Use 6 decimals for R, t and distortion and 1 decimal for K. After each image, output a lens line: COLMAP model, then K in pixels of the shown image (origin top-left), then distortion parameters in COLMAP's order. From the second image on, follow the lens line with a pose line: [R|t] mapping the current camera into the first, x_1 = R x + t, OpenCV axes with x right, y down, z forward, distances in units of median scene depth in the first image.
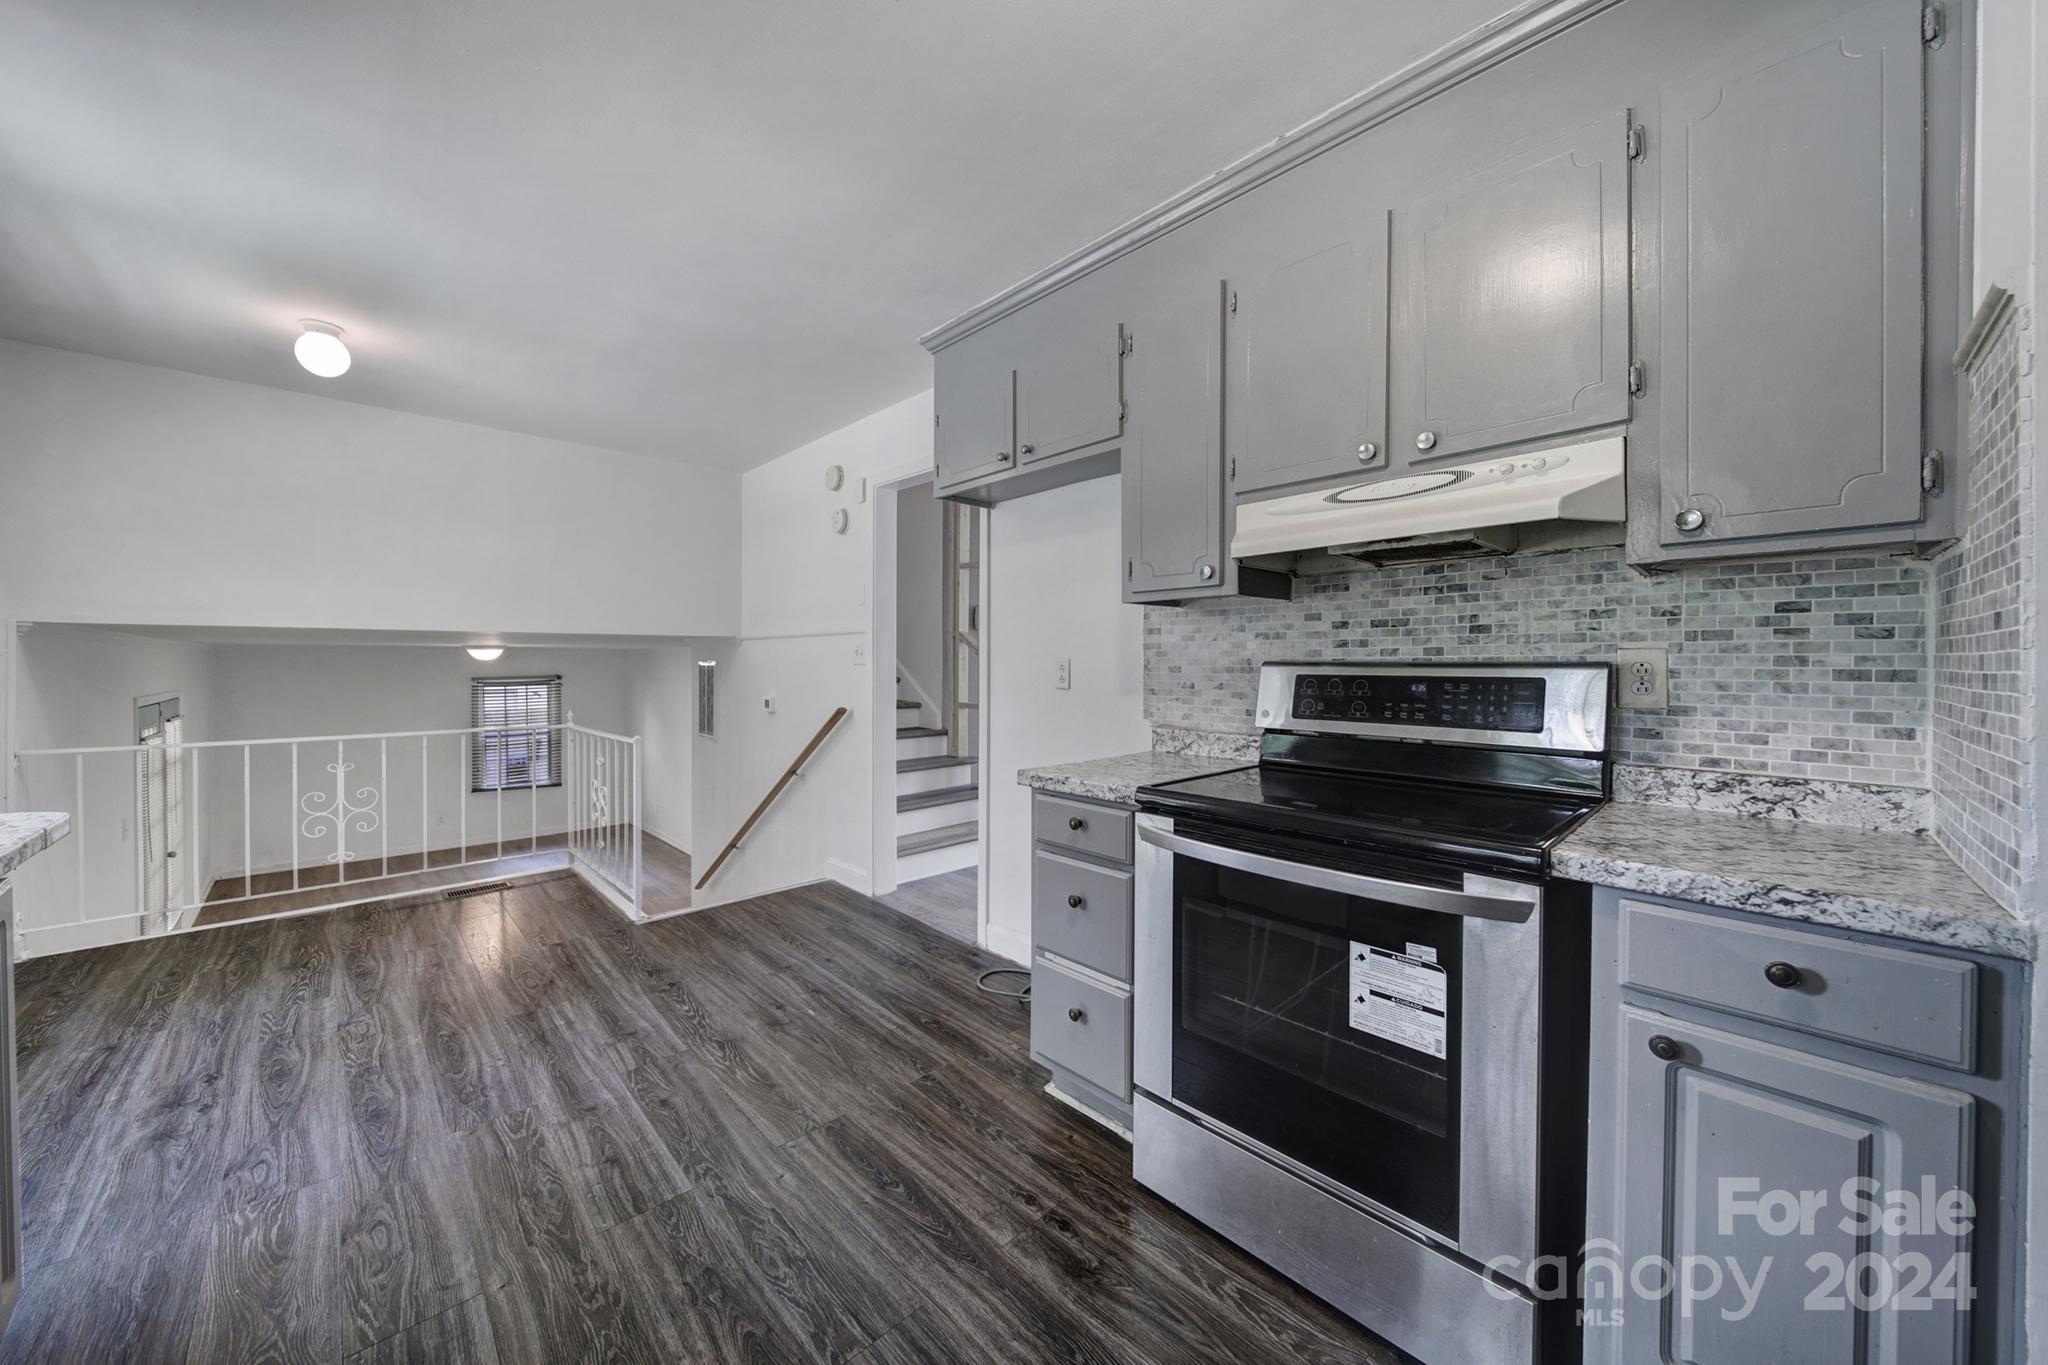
lens RADIAL K [[720.8, 0, 1021.1], [0, 720.8, 664.0], [0, 0, 1]] dist [-0.001624, -0.000725]
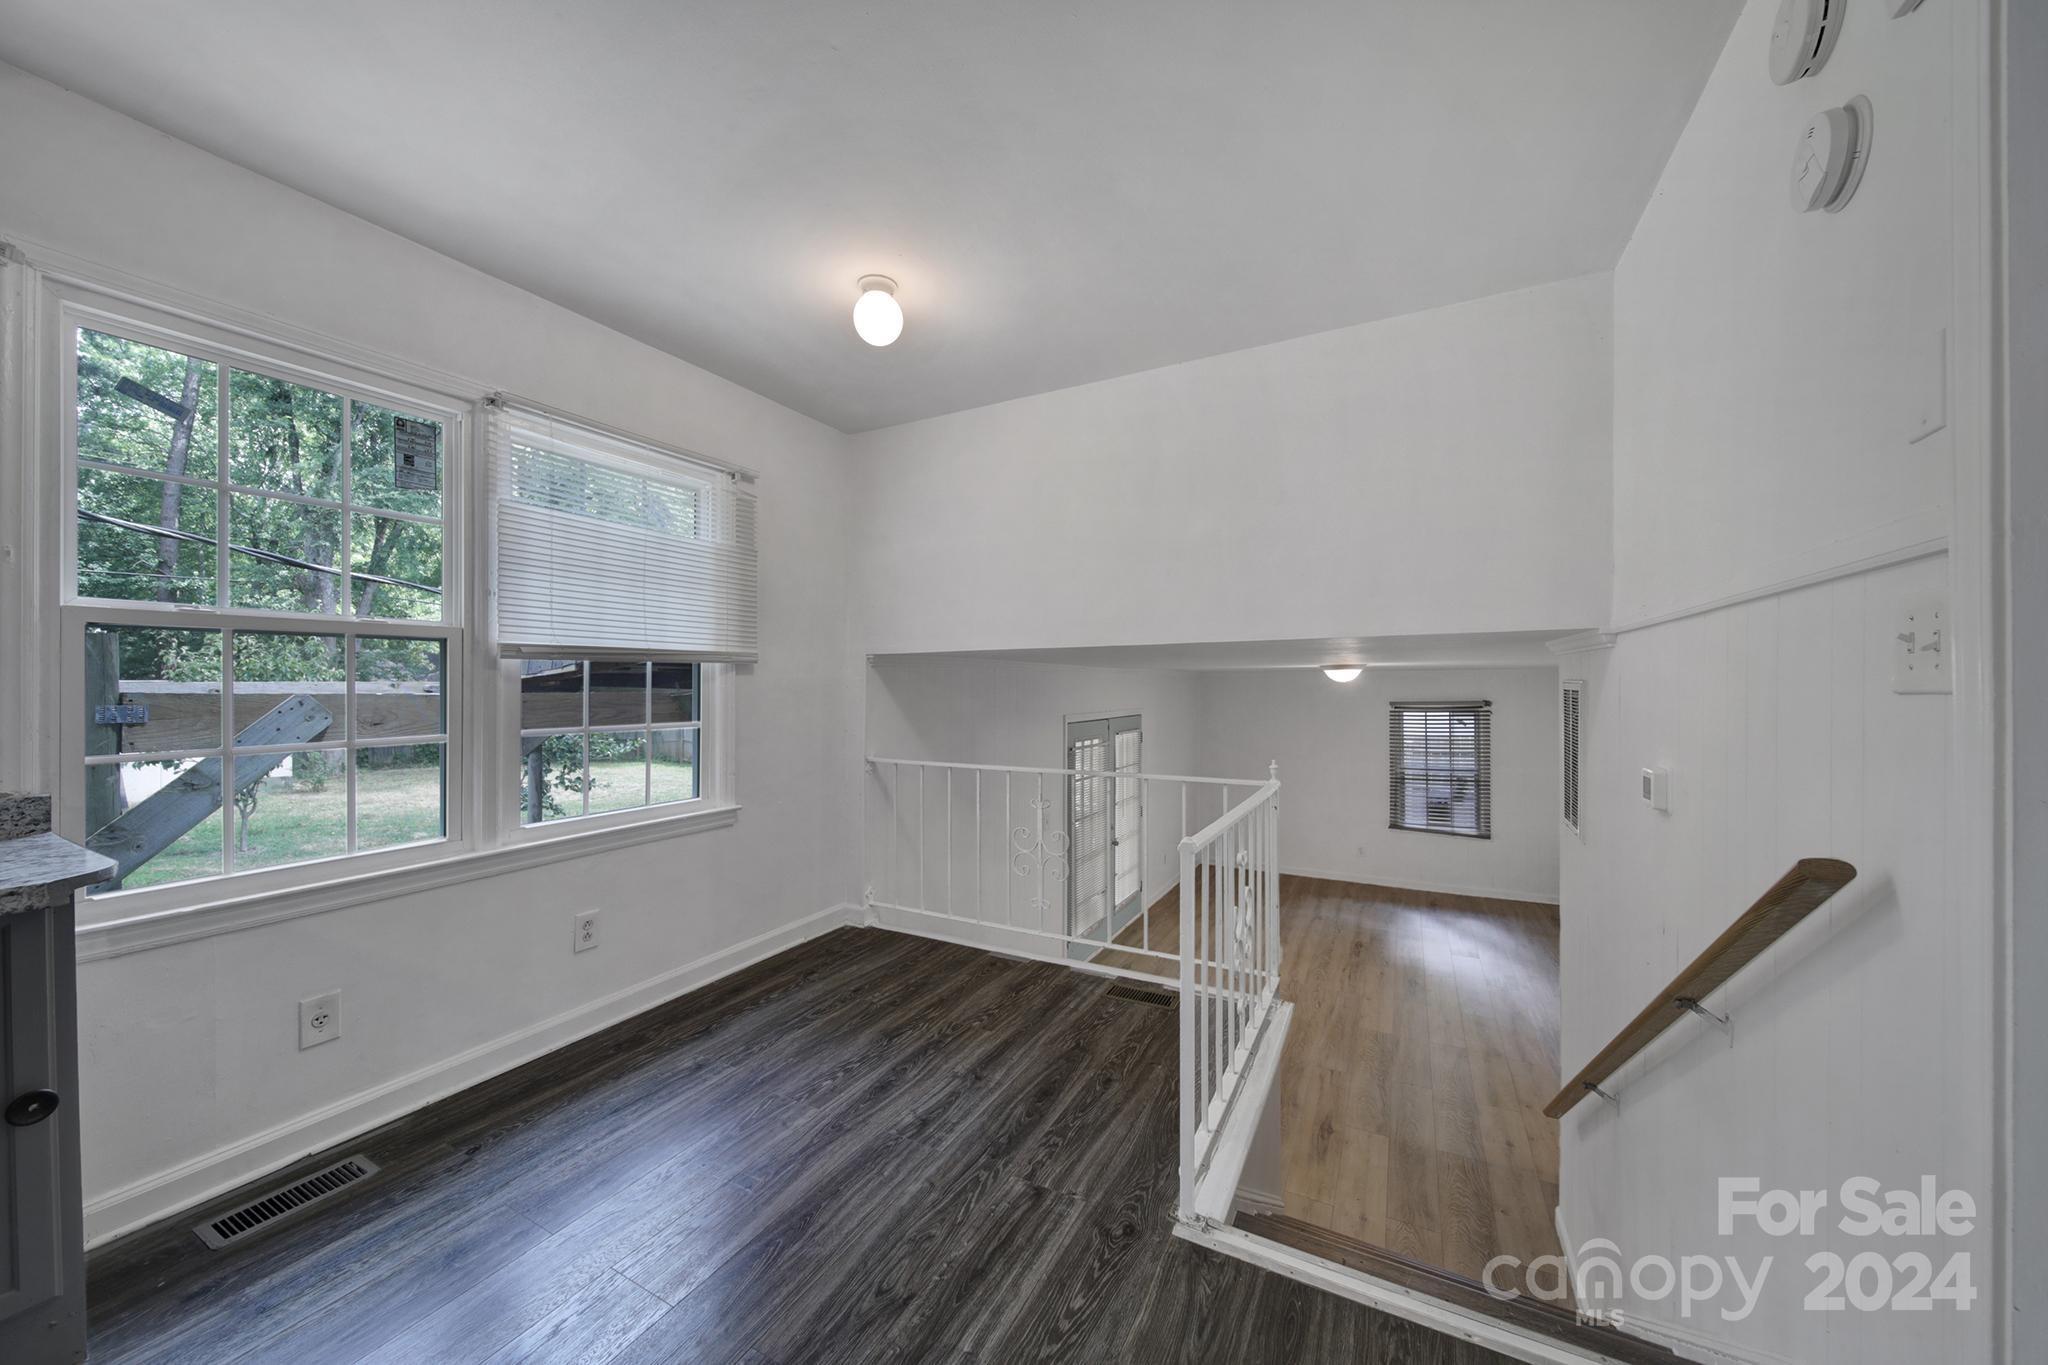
lens RADIAL K [[720.8, 0, 1029.5], [0, 720.8, 684.2], [0, 0, 1]] dist [-0.001624, -0.000725]
pose [[0.314834, -0.001384, -0.949146, -0.119874], [-0.002288, 0.999995, -0.002217, -0.001824], [0.949144, 0.002870, 0.314830, 0.832930]]
